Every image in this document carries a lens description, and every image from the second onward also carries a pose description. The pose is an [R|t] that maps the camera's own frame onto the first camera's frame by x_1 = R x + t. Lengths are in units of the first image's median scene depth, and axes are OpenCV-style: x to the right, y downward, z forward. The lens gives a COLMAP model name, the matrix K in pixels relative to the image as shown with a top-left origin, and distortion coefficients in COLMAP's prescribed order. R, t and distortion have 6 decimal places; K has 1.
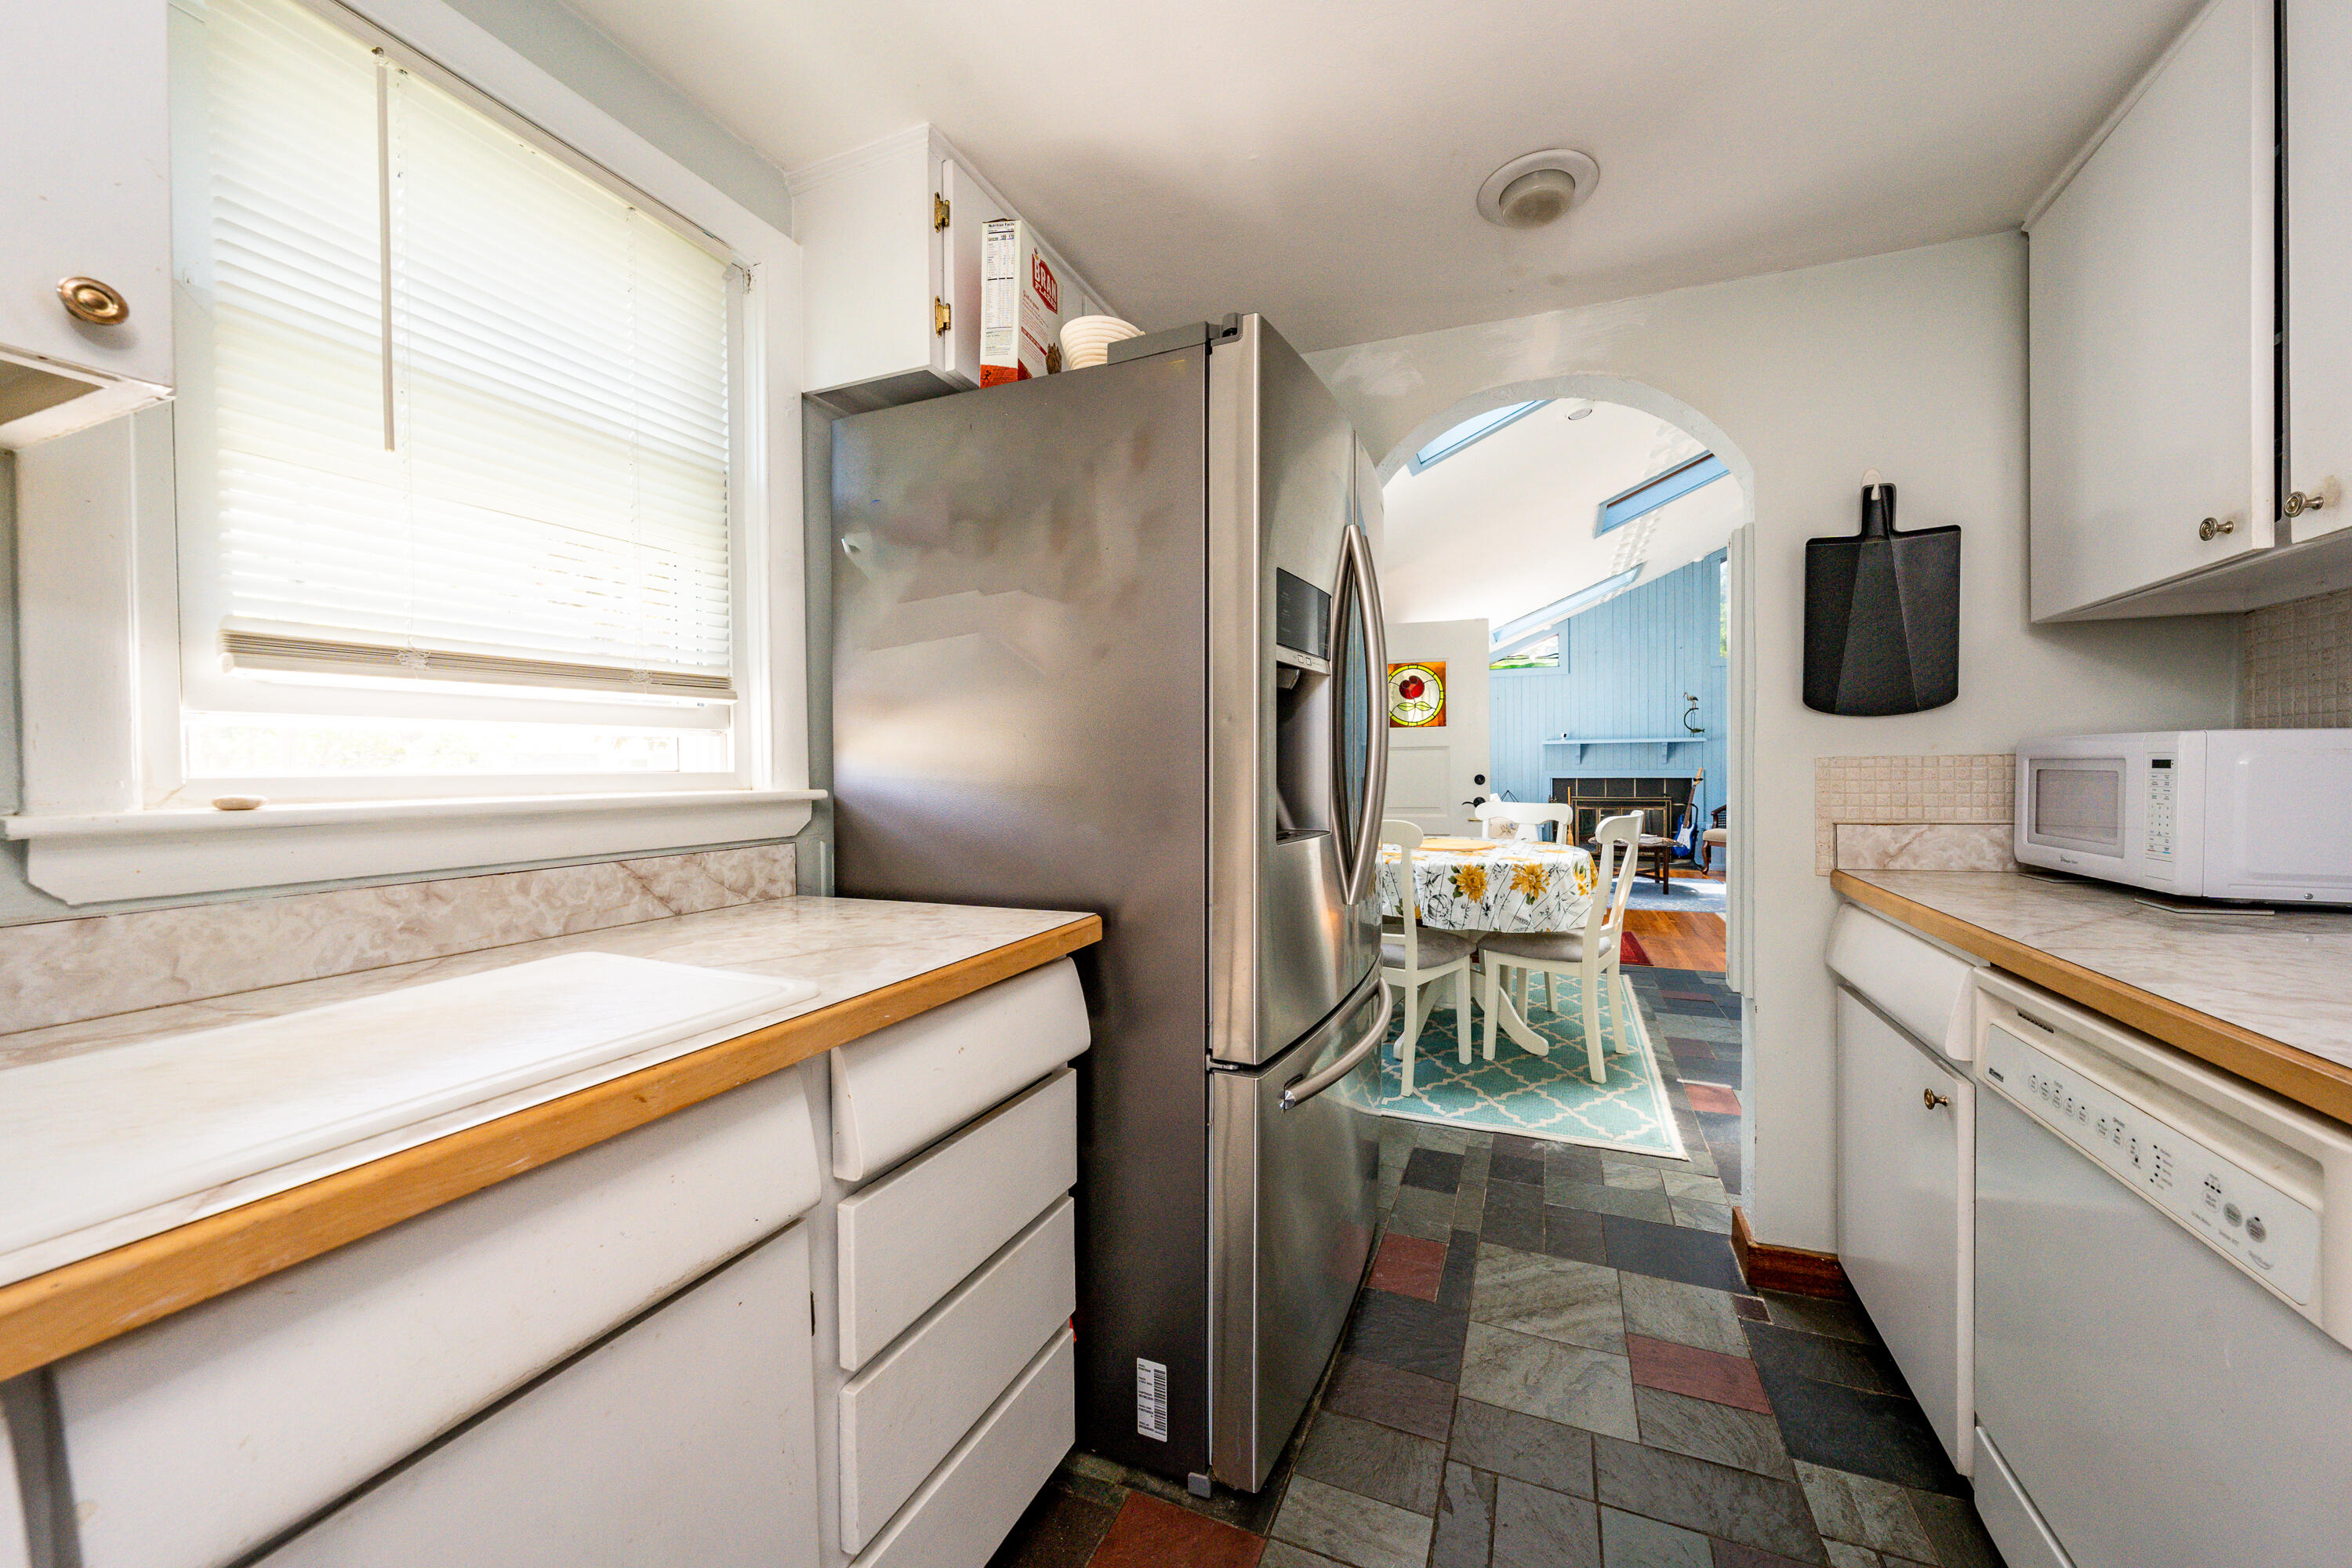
lens RADIAL K [[859.5, 0, 1214.4], [0, 859.5, 786.3], [0, 0, 1]] dist [-0.007571, 0.000439]
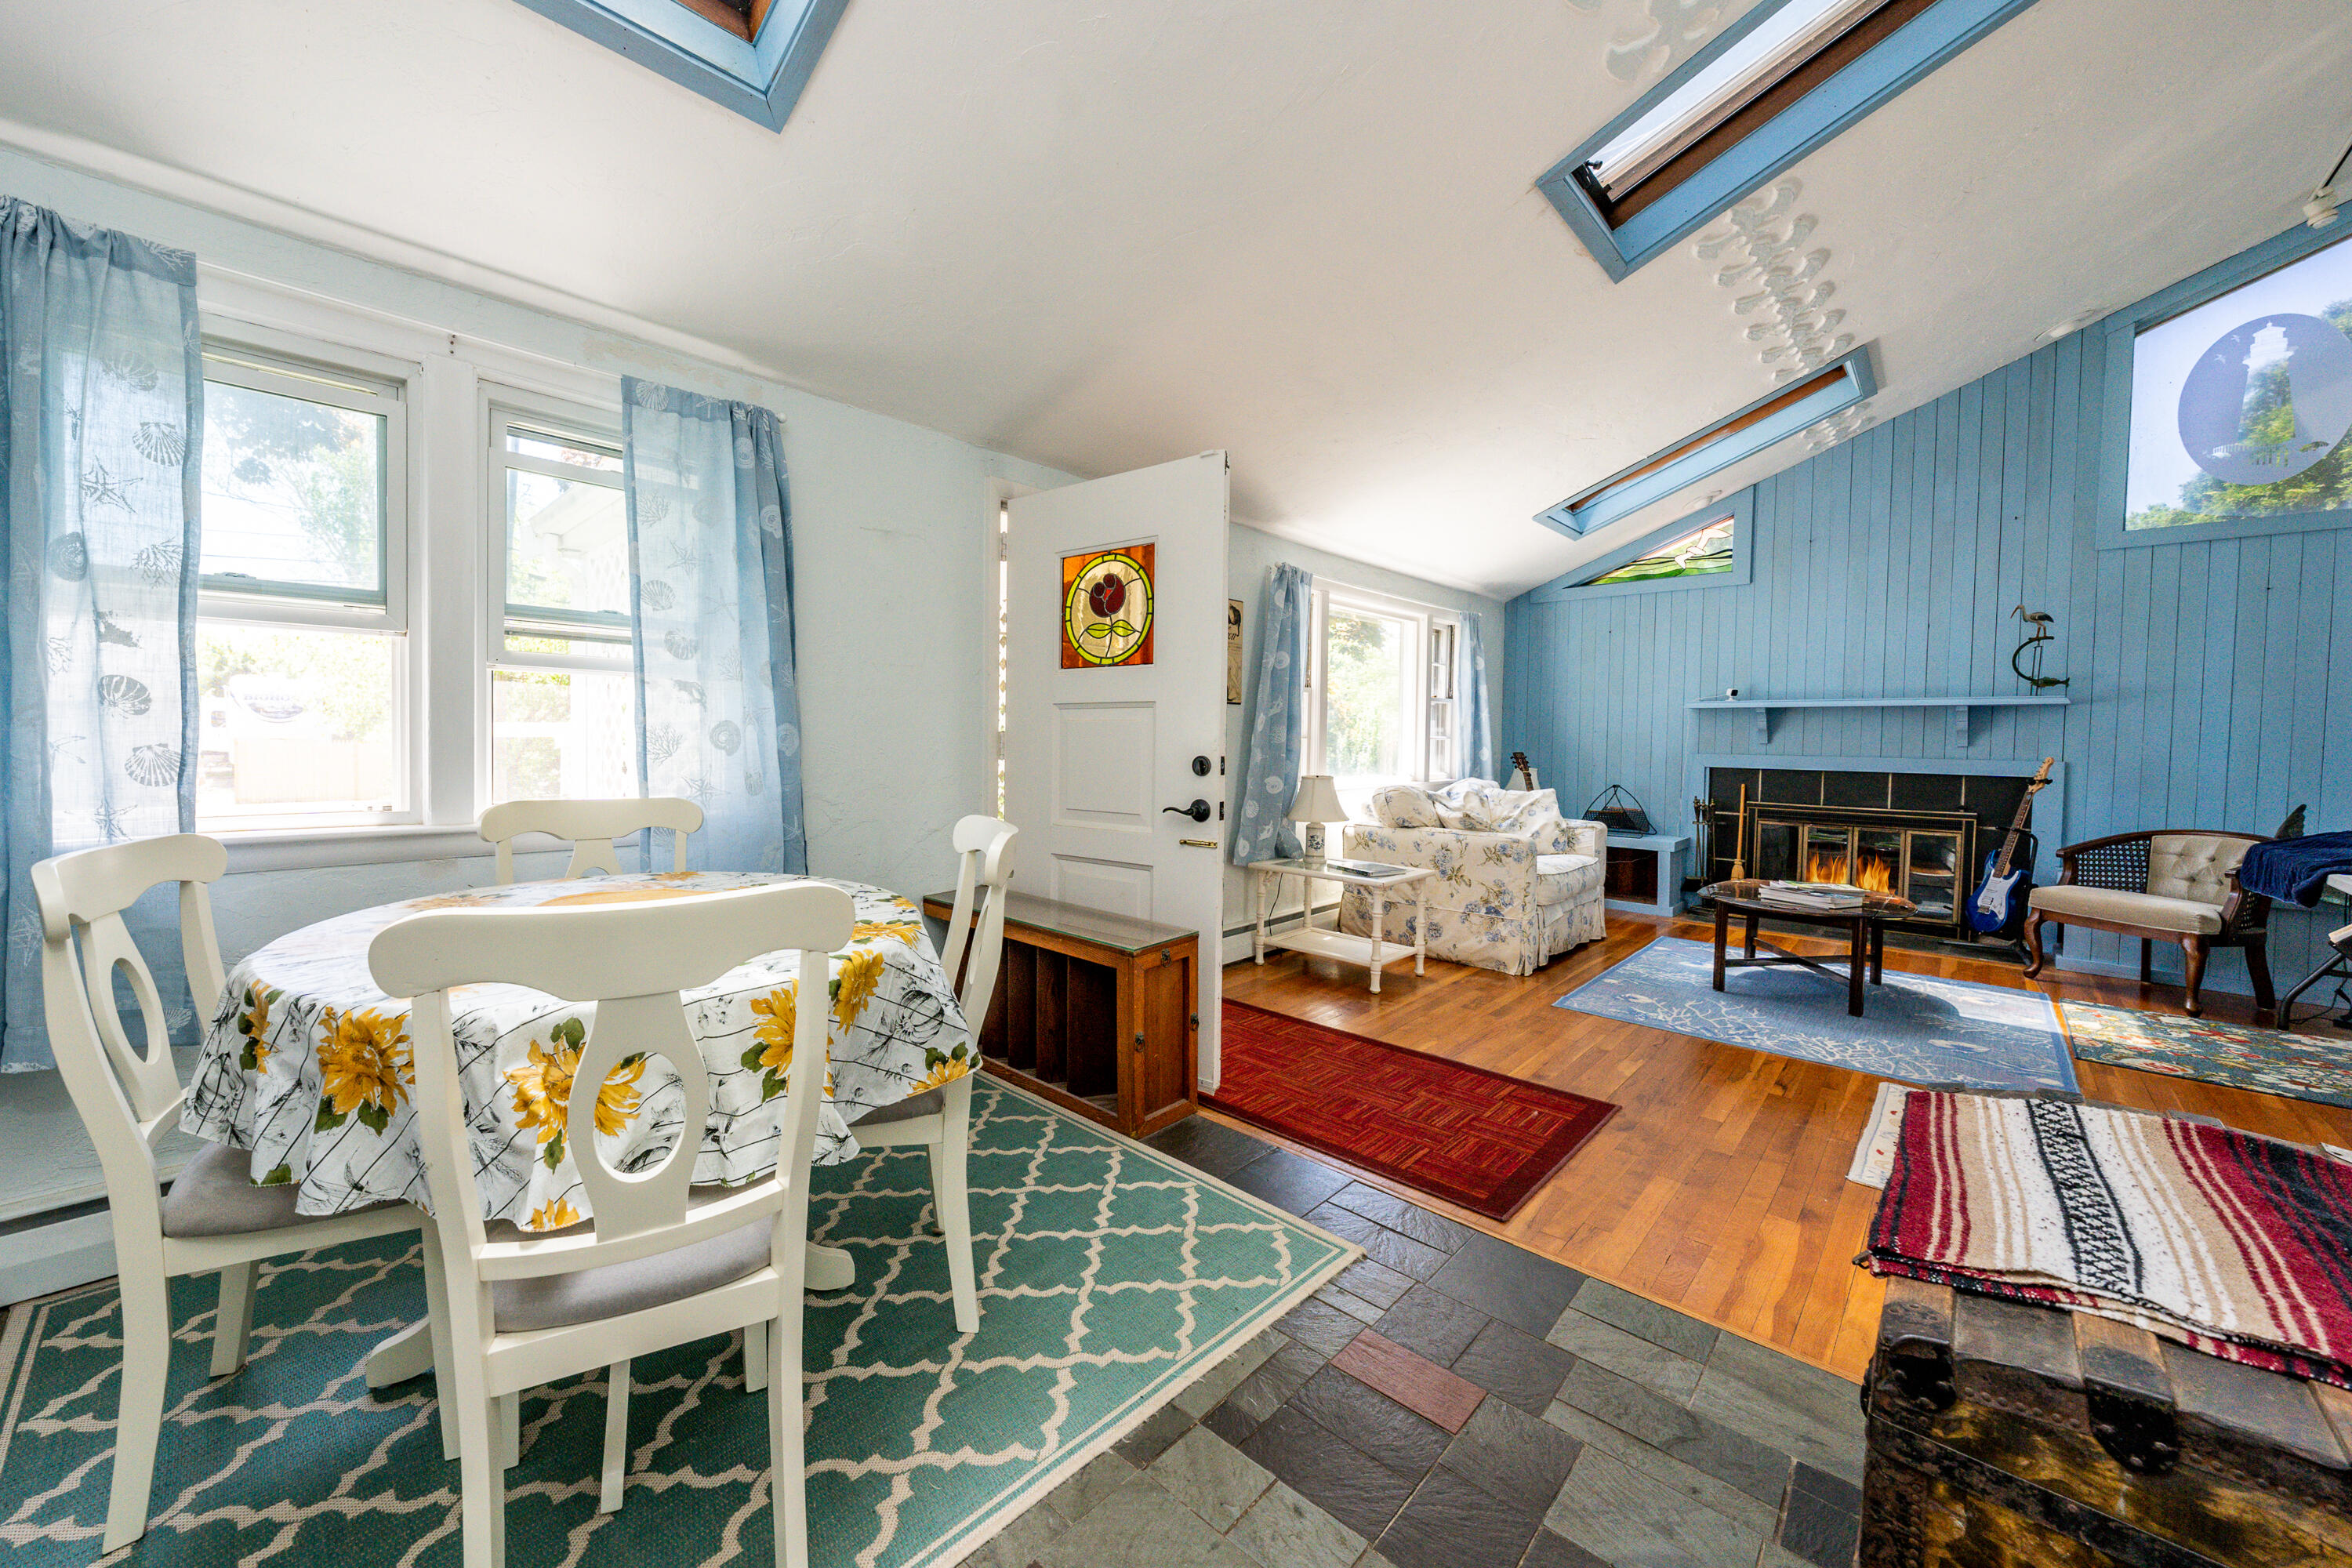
lens RADIAL K [[859.5, 0, 1034.4], [0, 859.5, 759.2], [0, 0, 1]] dist [-0.007571, 0.000439]
pose [[0.885931, 0.036154, -0.462406, 0.270225], [-0.032152, 0.999346, 0.016536, -0.009969], [0.462701, 0.000218, 0.886514, 0.291641]]
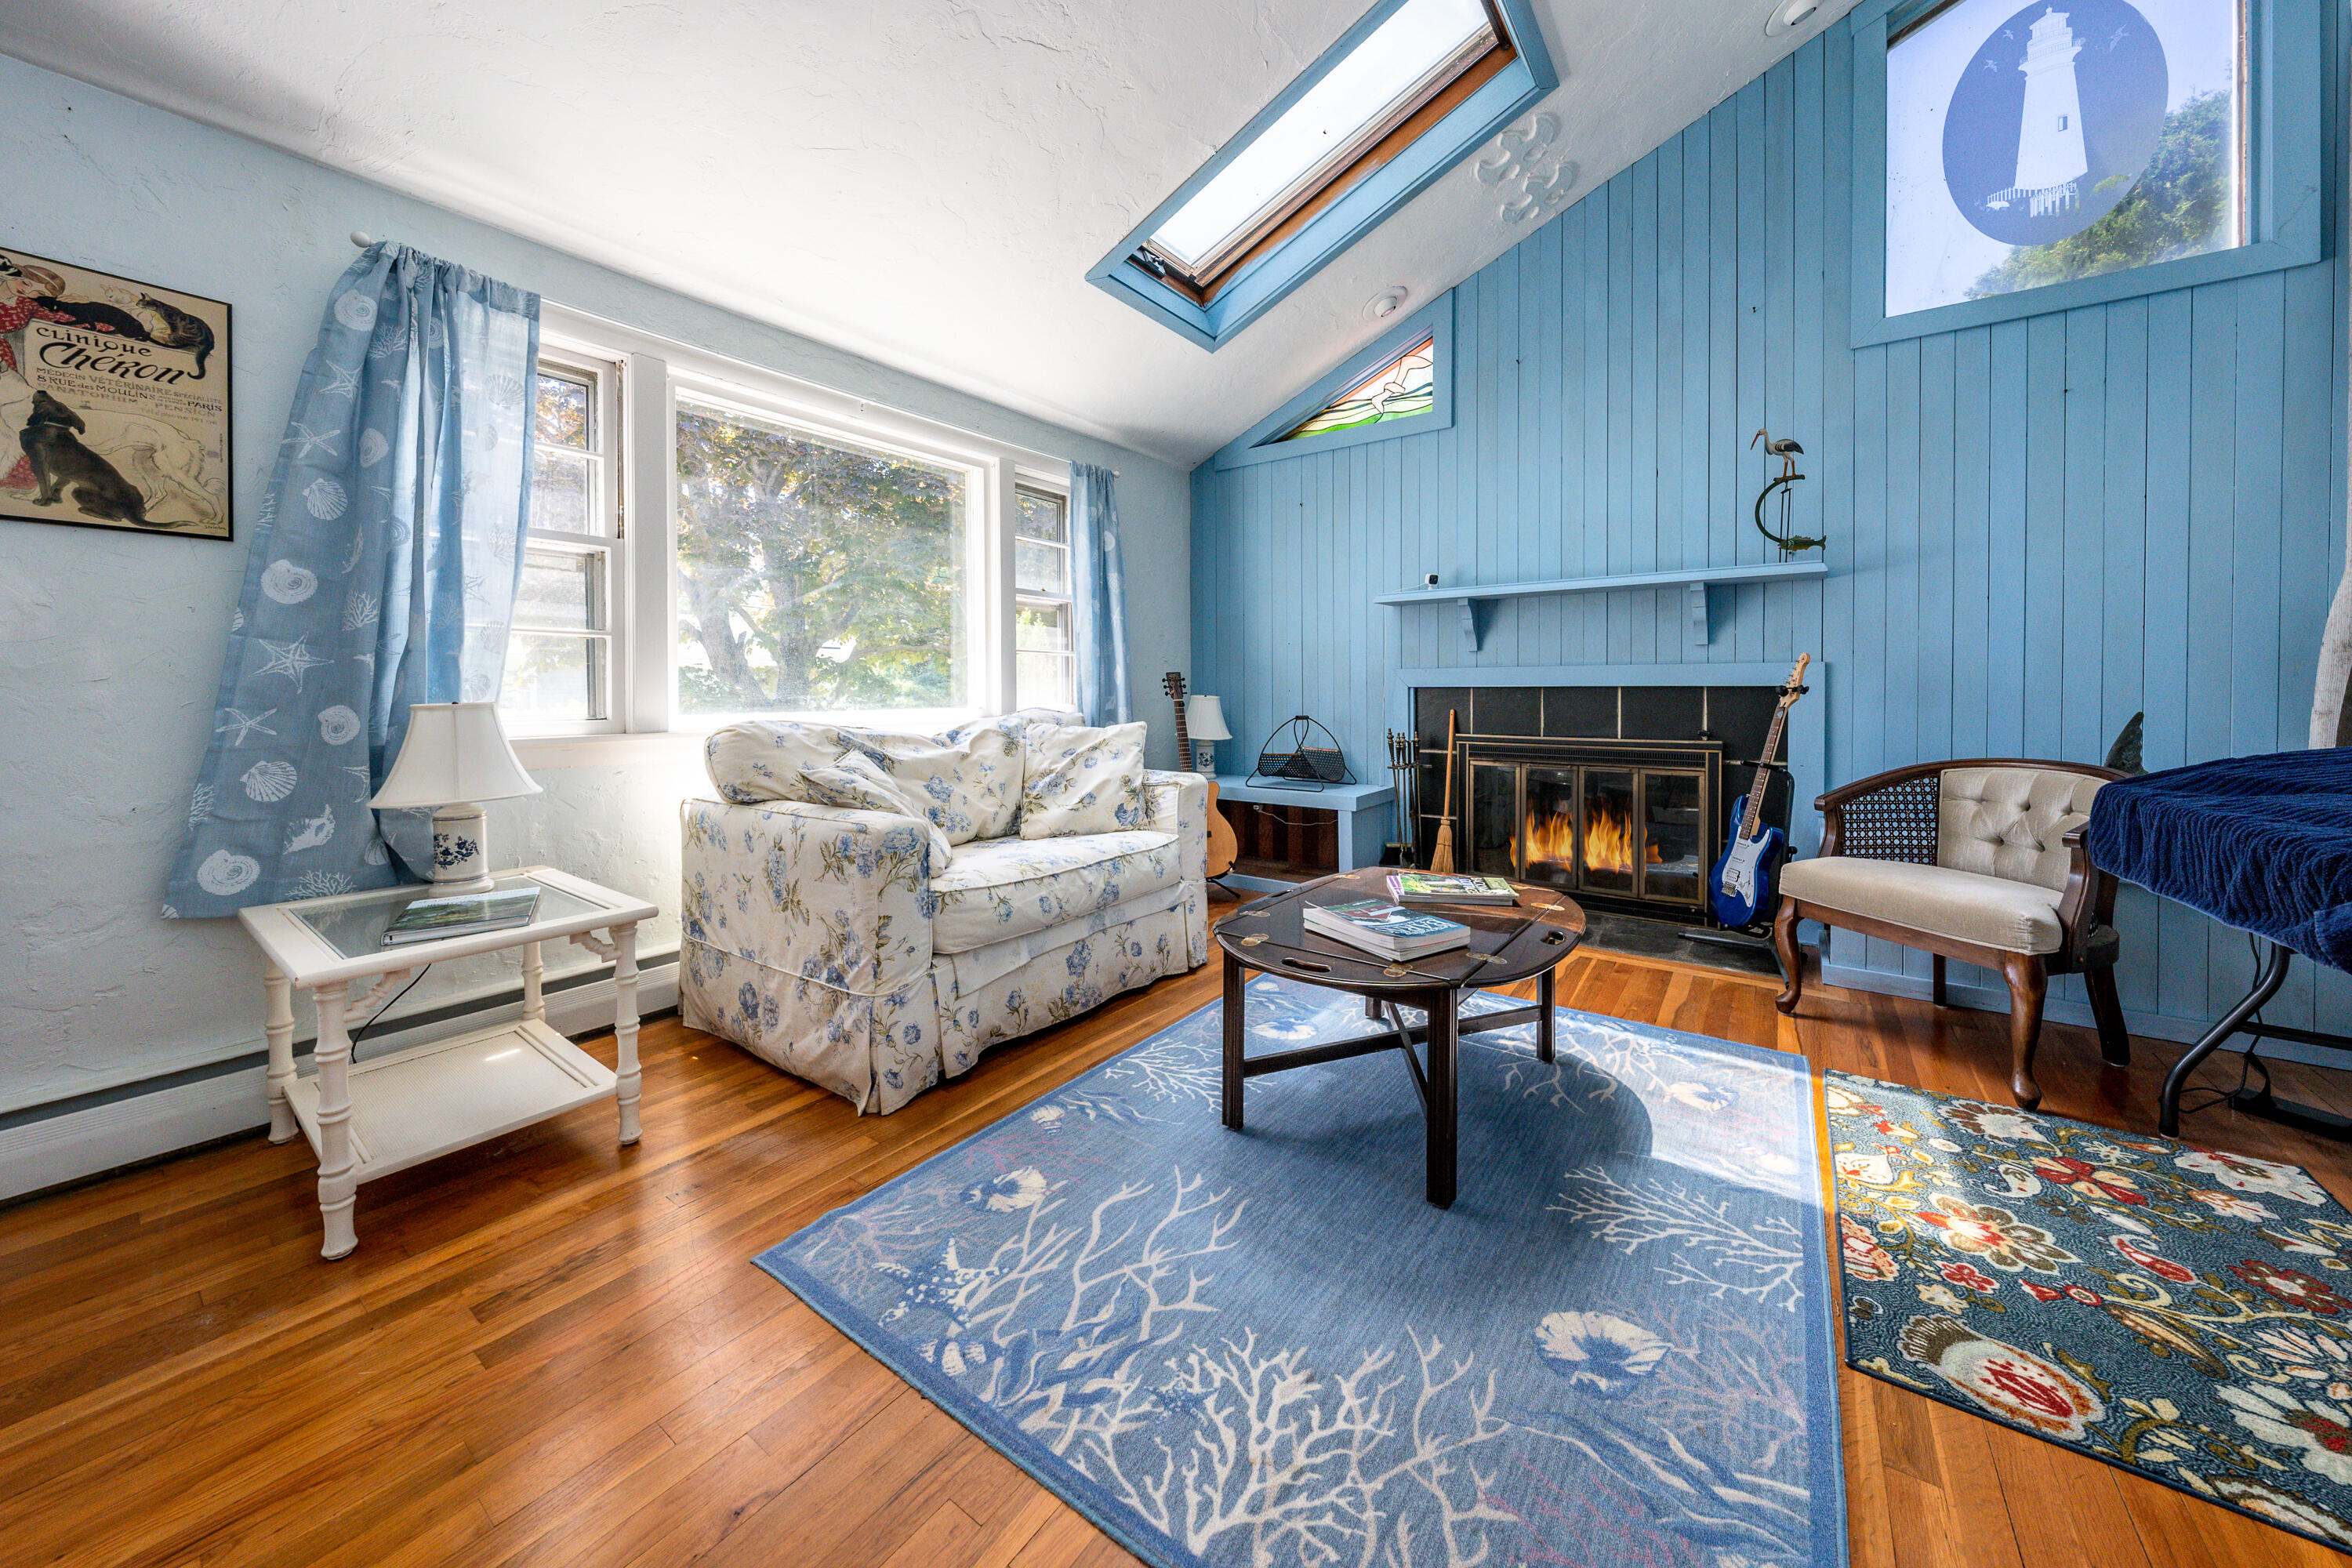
lens RADIAL K [[859.5, 0, 1150.4], [0, 859.5, 696.9], [0, 0, 1]] dist [-0.007571, 0.000439]
pose [[0.961103, 0.010534, -0.275989, 0.407156], [-0.012101, 0.999919, -0.003976, -0.001343], [0.275925, 0.007161, 0.961152, 0.603325]]
